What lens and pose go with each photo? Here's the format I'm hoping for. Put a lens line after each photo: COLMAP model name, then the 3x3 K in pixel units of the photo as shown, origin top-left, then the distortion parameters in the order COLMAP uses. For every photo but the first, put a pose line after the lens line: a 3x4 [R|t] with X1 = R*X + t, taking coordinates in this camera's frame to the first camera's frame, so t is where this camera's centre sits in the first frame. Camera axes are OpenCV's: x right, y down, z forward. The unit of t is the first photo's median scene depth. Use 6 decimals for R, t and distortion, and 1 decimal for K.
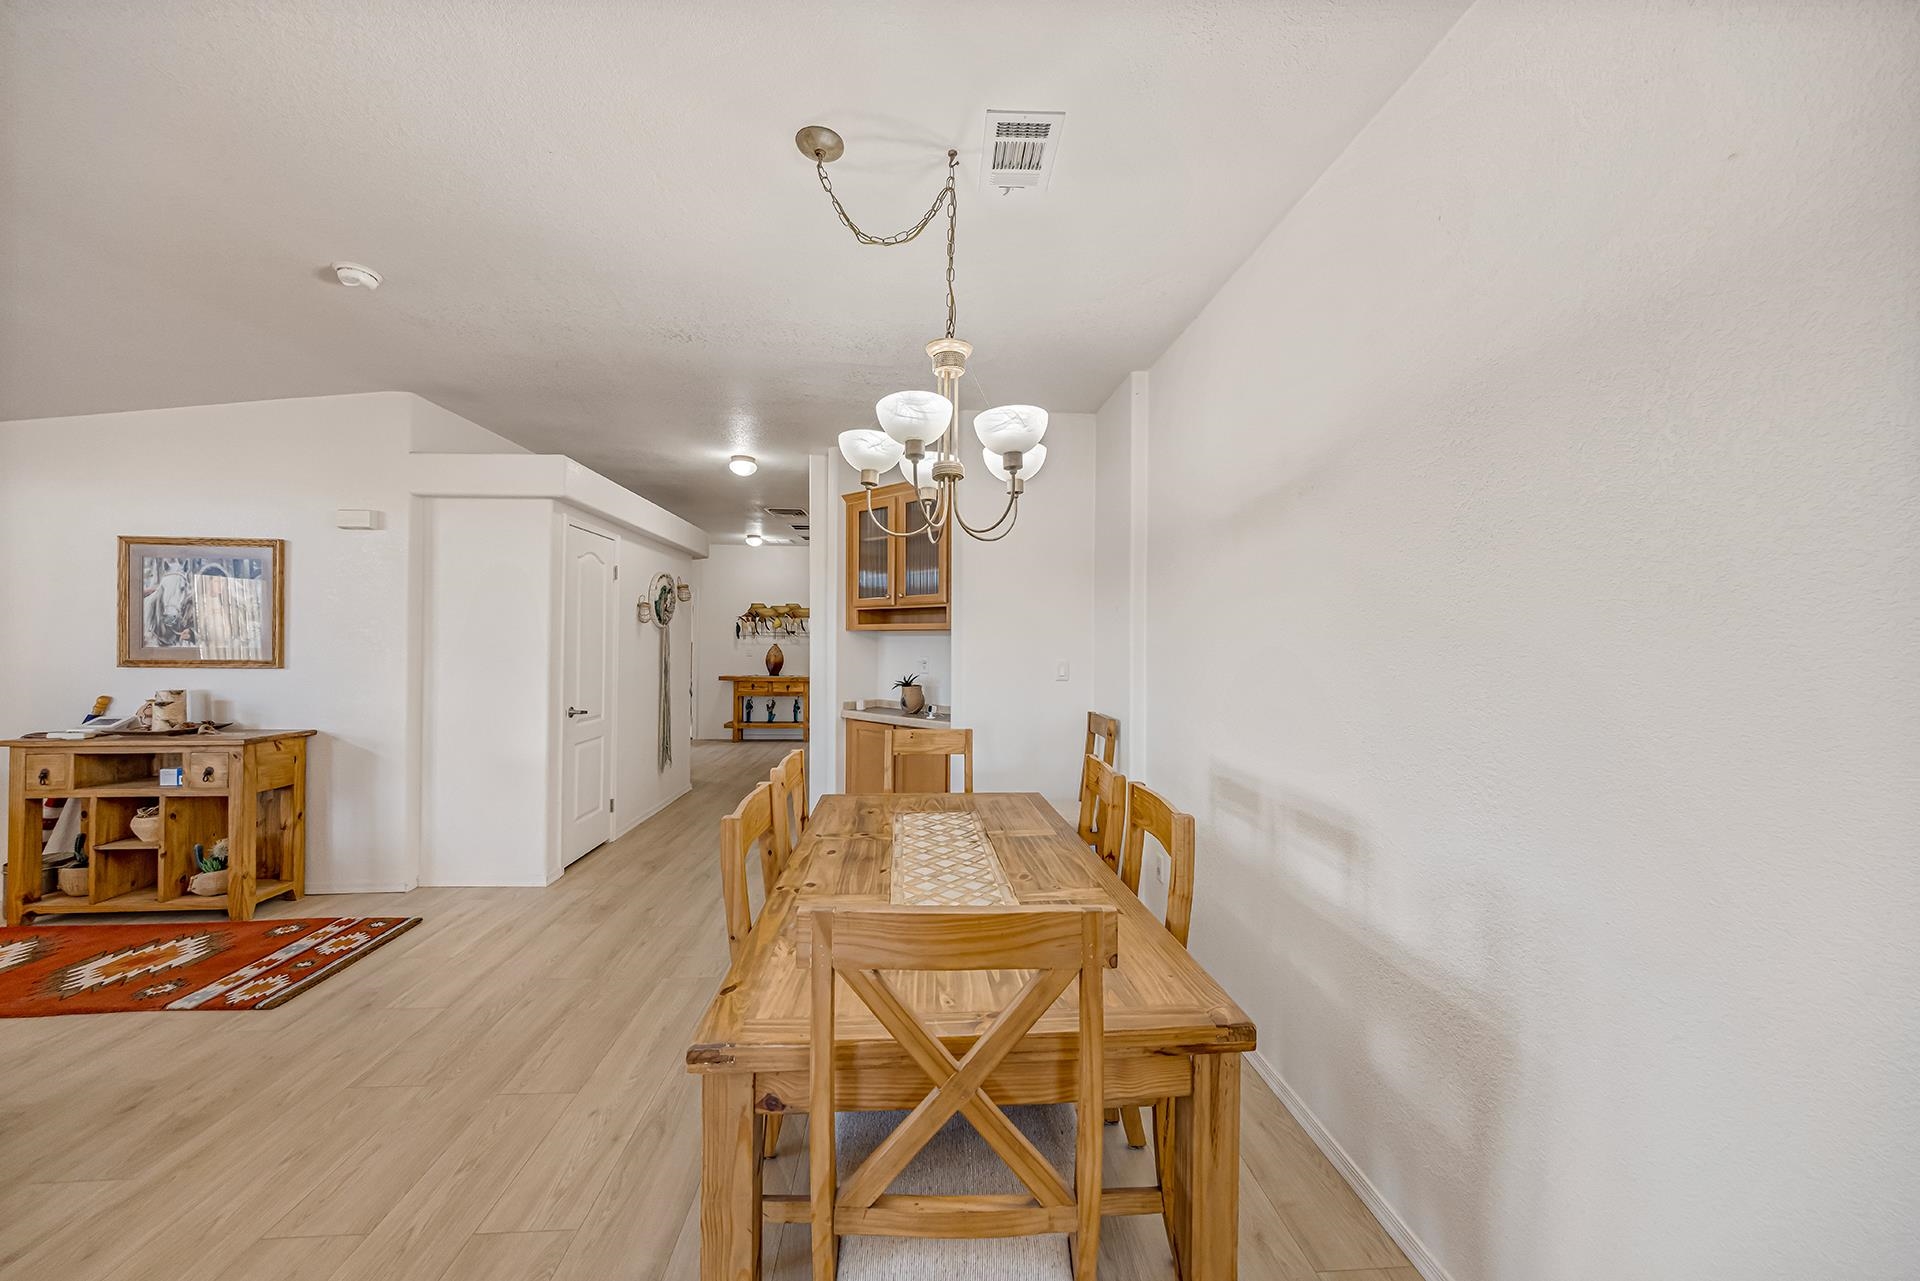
lens RADIAL K [[655.5, 0, 962.0], [0, 655.5, 635.1], [0, 0, 1]] dist [-0.014677, -0.000036]
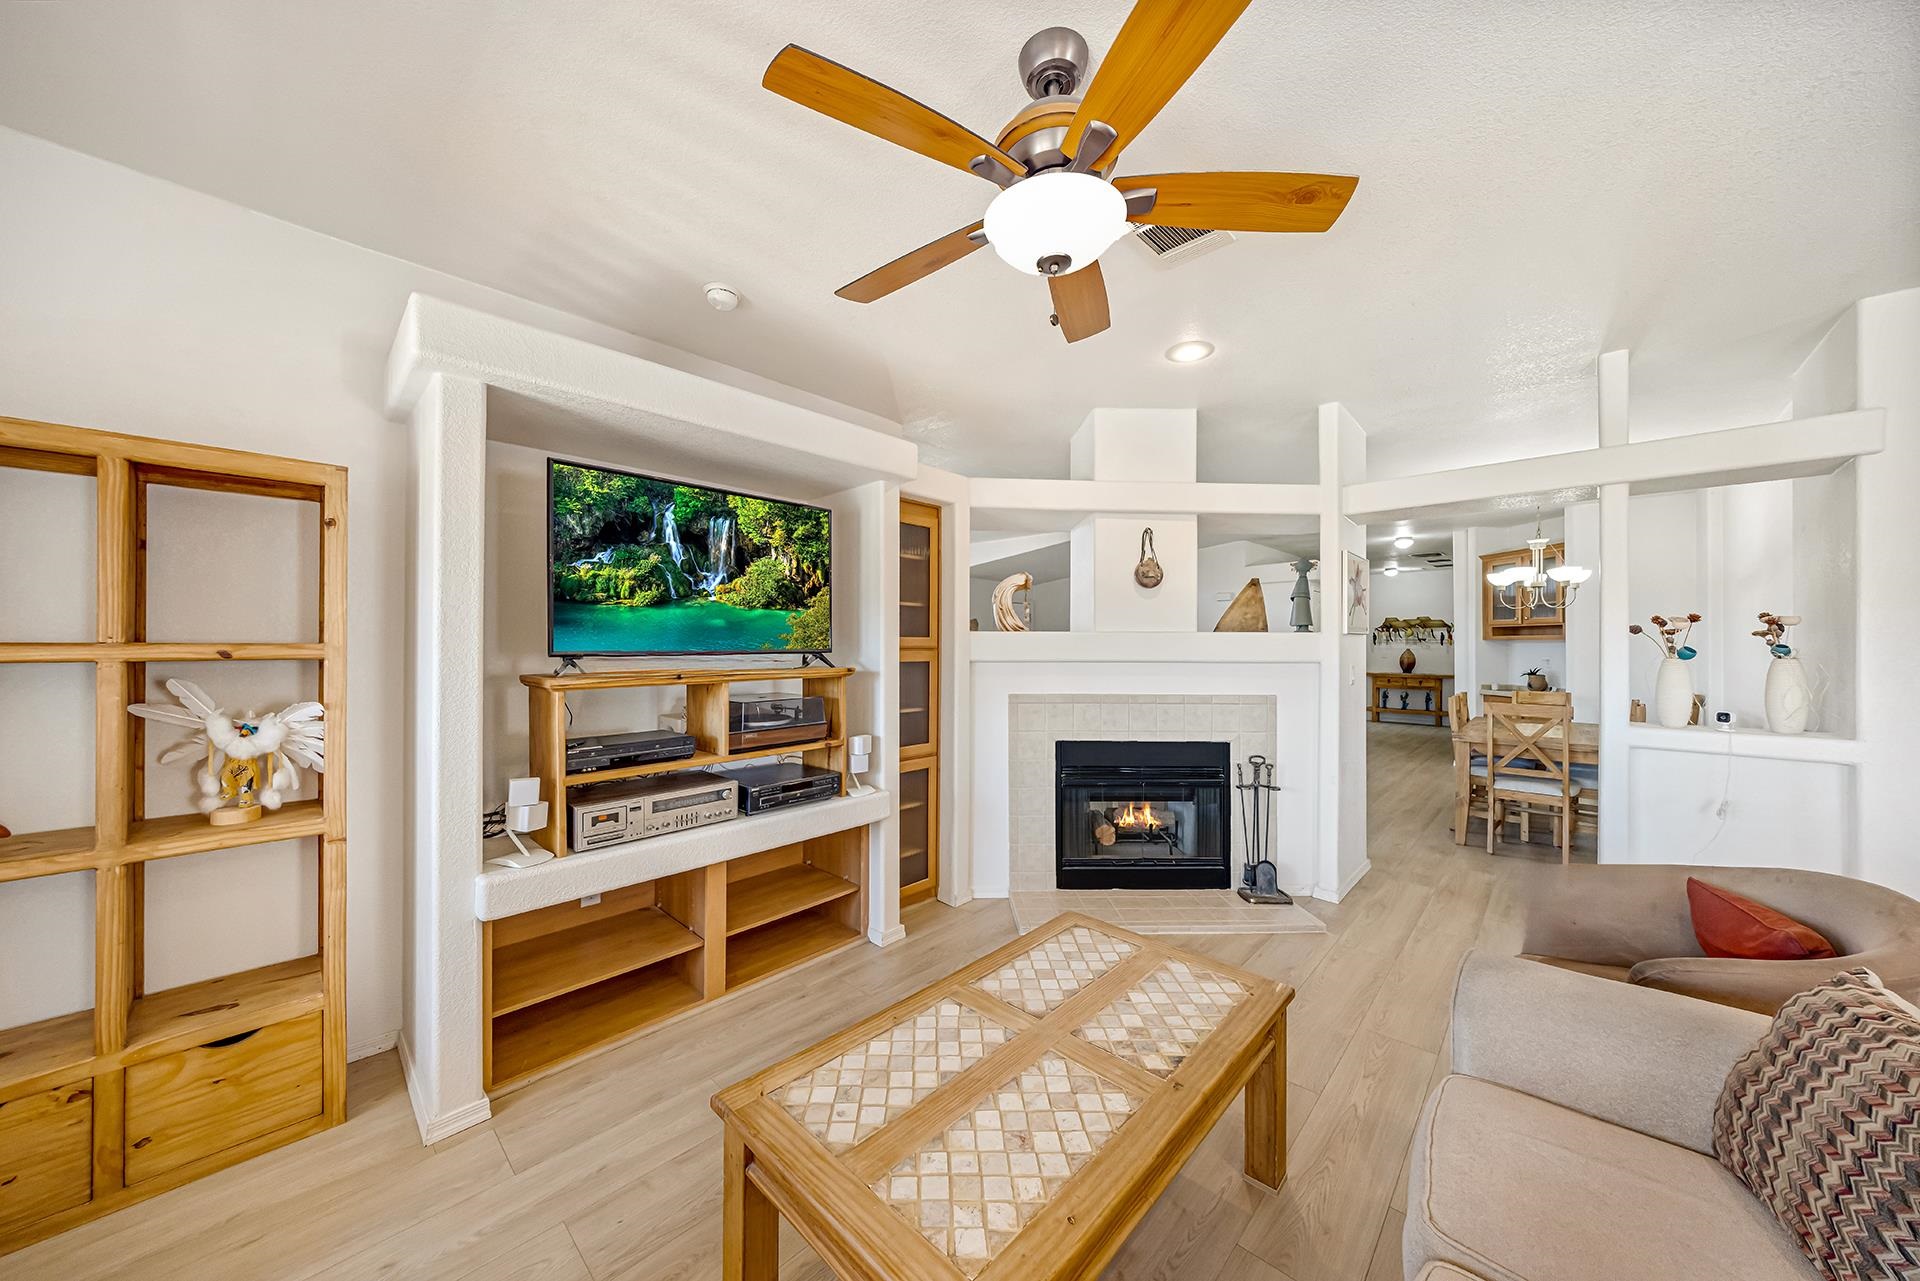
lens RADIAL K [[643.7, 0, 960.0], [0, 643.7, 640.5], [0, 0, 1]] dist [-0.005362, -0.000004]
pose [[0.664997, -0.011489, -0.746757, 0.072129], [0.011461, 0.999921, -0.005177, -0.006046], [0.746758, -0.005116, 0.665076, -0.499503]]
